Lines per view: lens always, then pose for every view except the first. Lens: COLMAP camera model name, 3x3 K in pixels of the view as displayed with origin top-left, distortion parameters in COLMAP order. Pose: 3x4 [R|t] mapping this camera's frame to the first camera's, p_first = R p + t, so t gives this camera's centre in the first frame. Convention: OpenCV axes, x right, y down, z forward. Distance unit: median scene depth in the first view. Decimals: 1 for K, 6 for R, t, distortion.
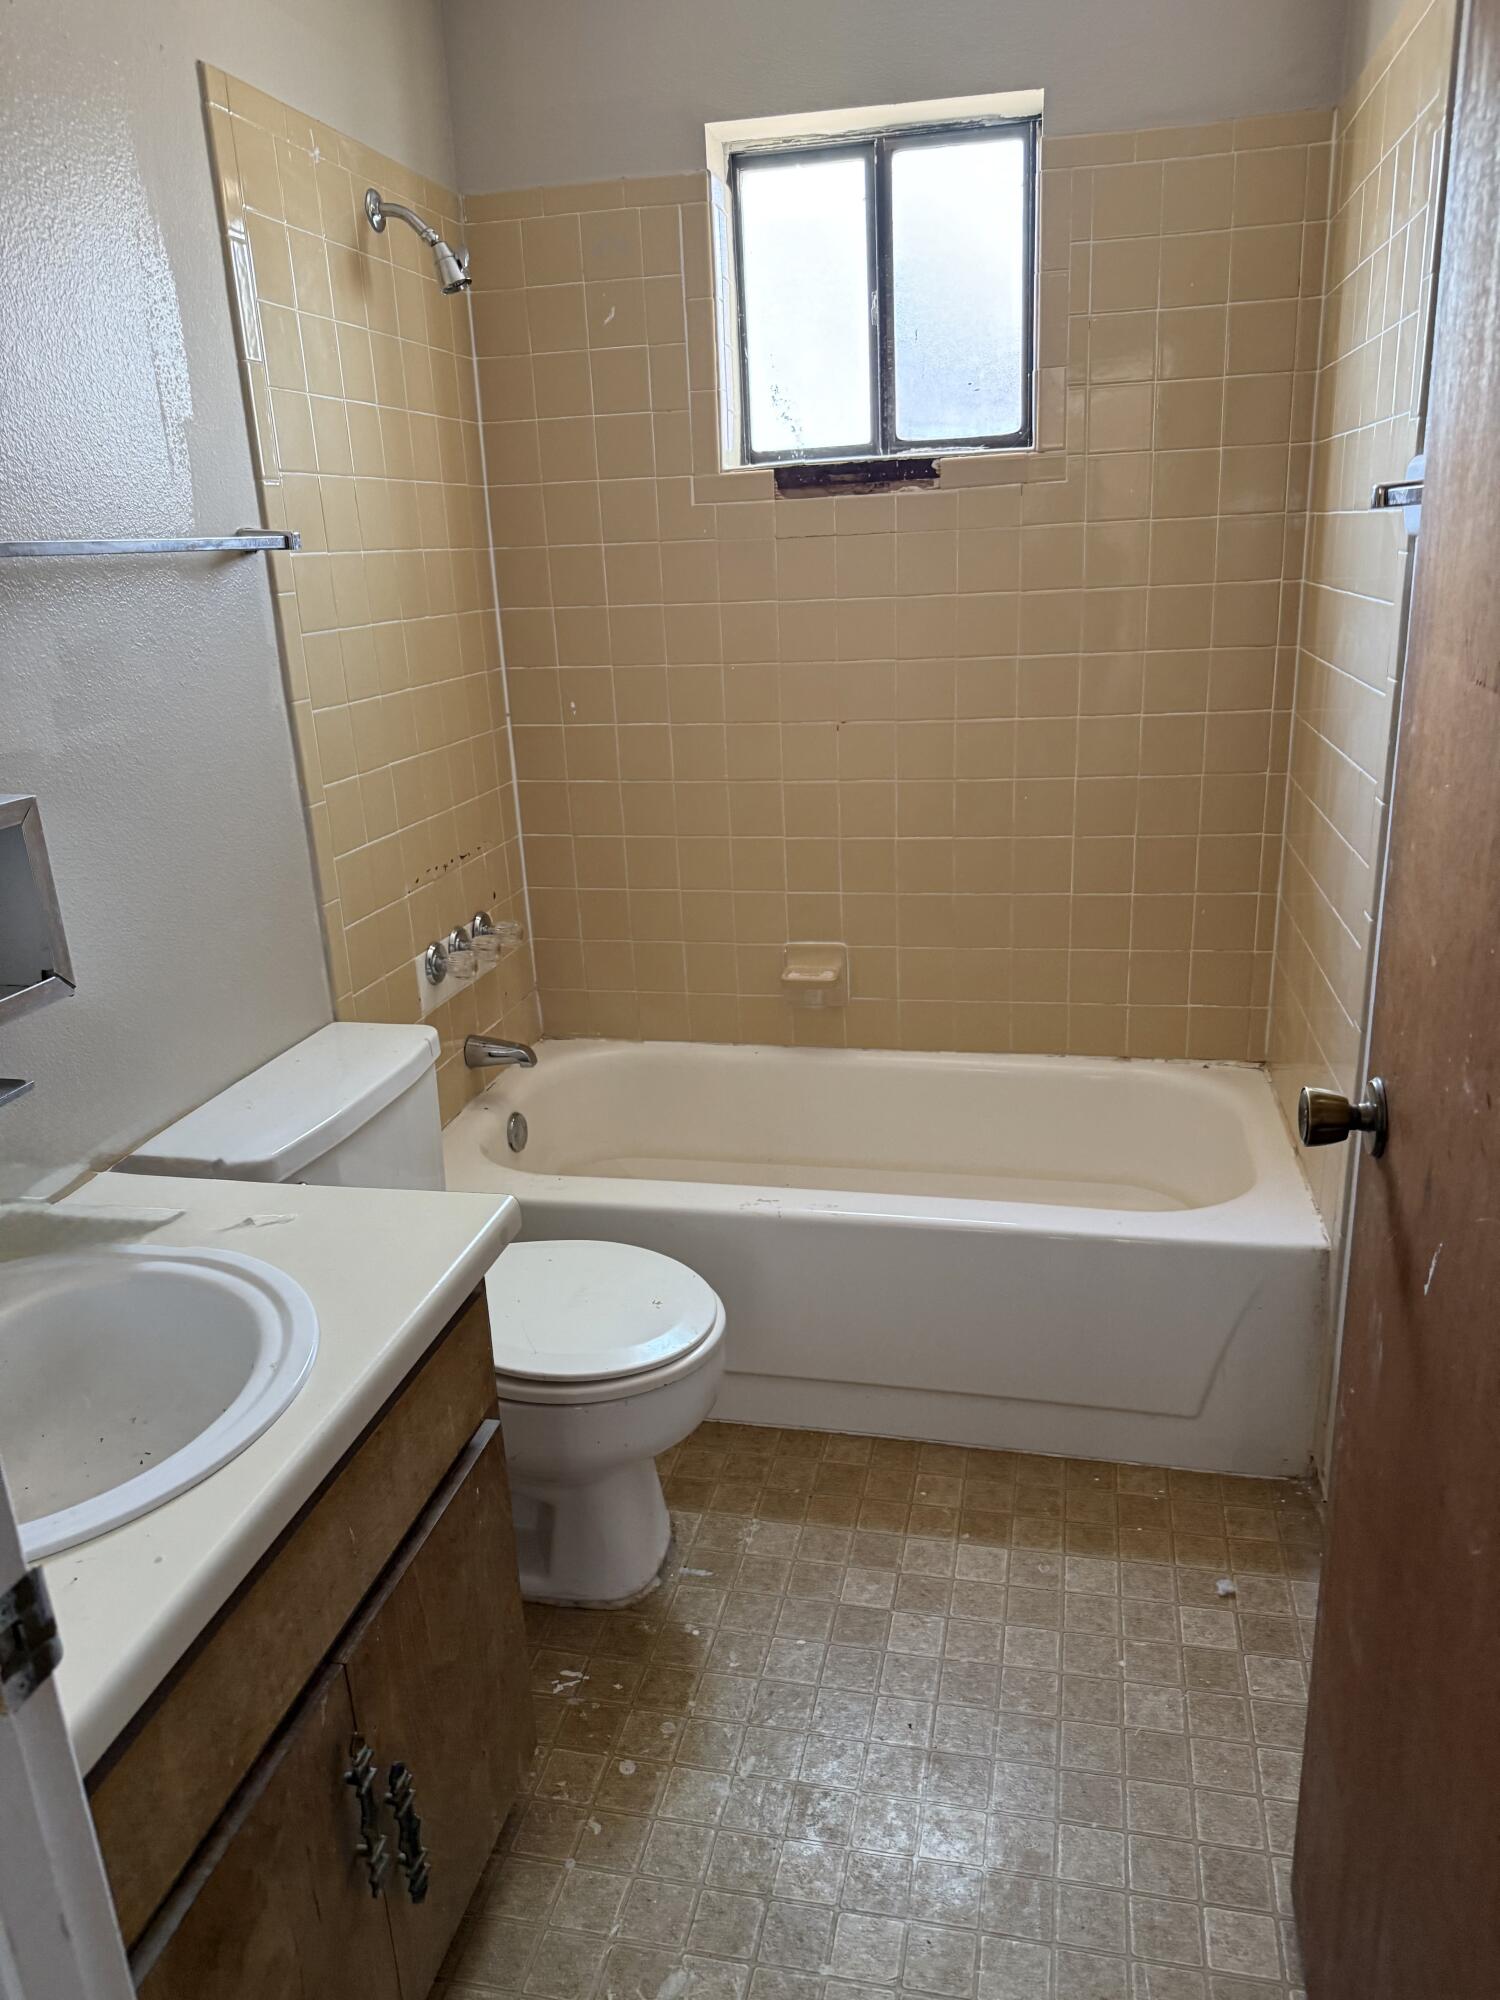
lens RADIAL K [[1396.7, 0, 750.0], [0, 1396.7, 1000.0], [0, 0, 1]] dist [-0.007320, -0.003852]
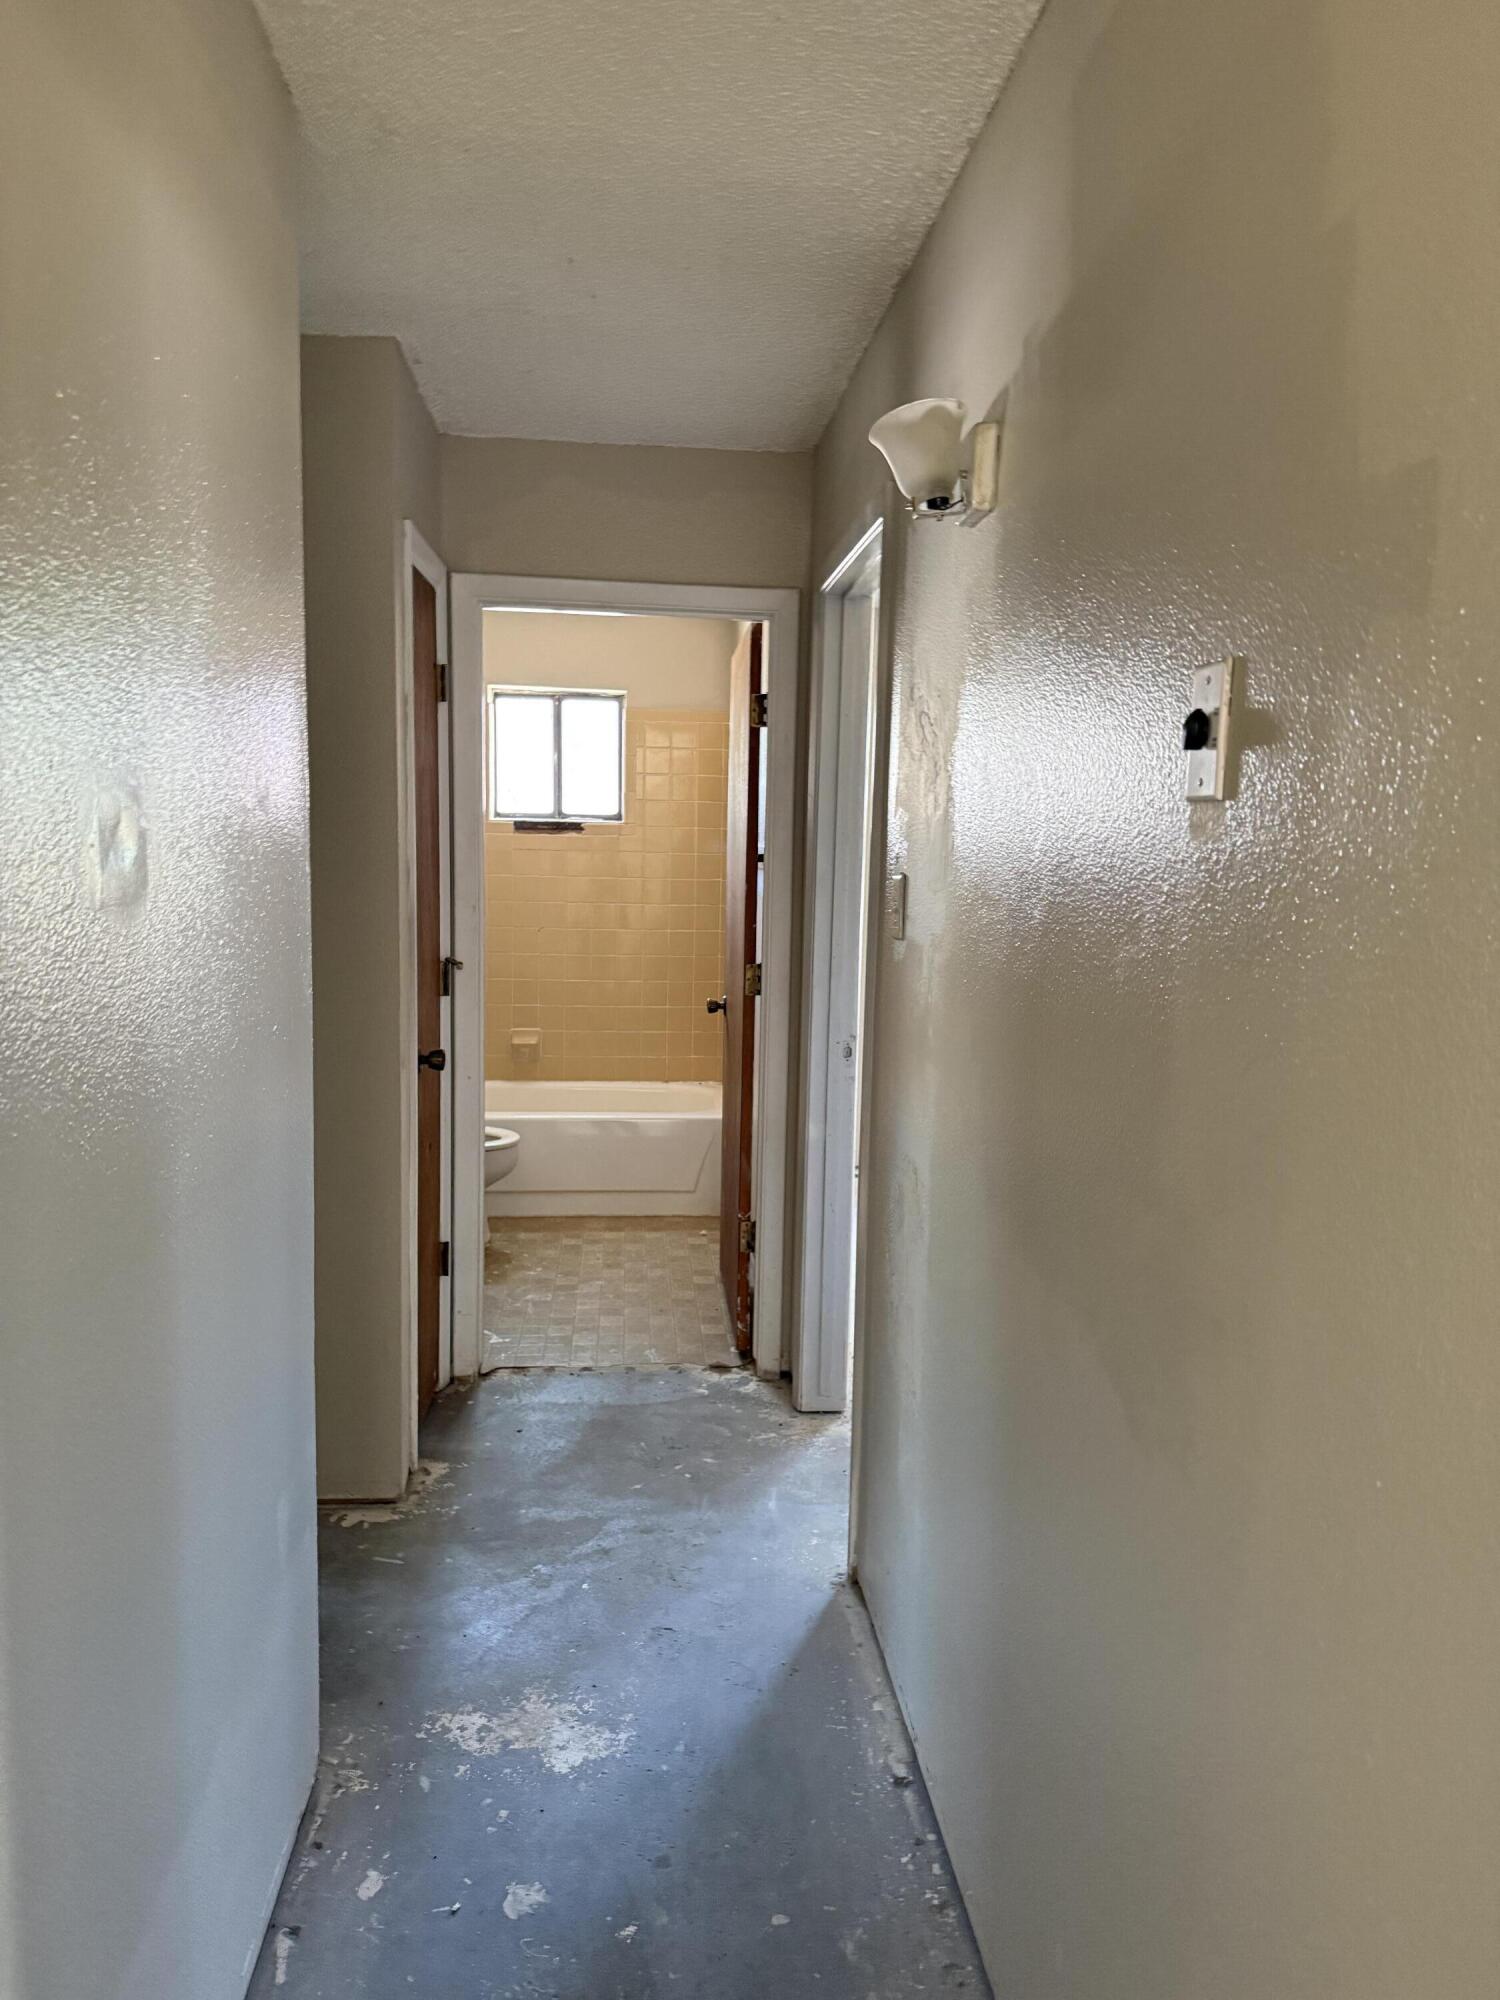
lens RADIAL K [[1396.7, 0, 750.0], [0, 1396.7, 1000.0], [0, 0, 1]] dist [-0.007320, -0.003852]
pose [[0.949426, 0.032481, 0.312306, -0.332178], [0.034132, 0.978065, -0.205485, 0.410931], [-0.312130, 0.205753, 0.927492, -1.247516]]
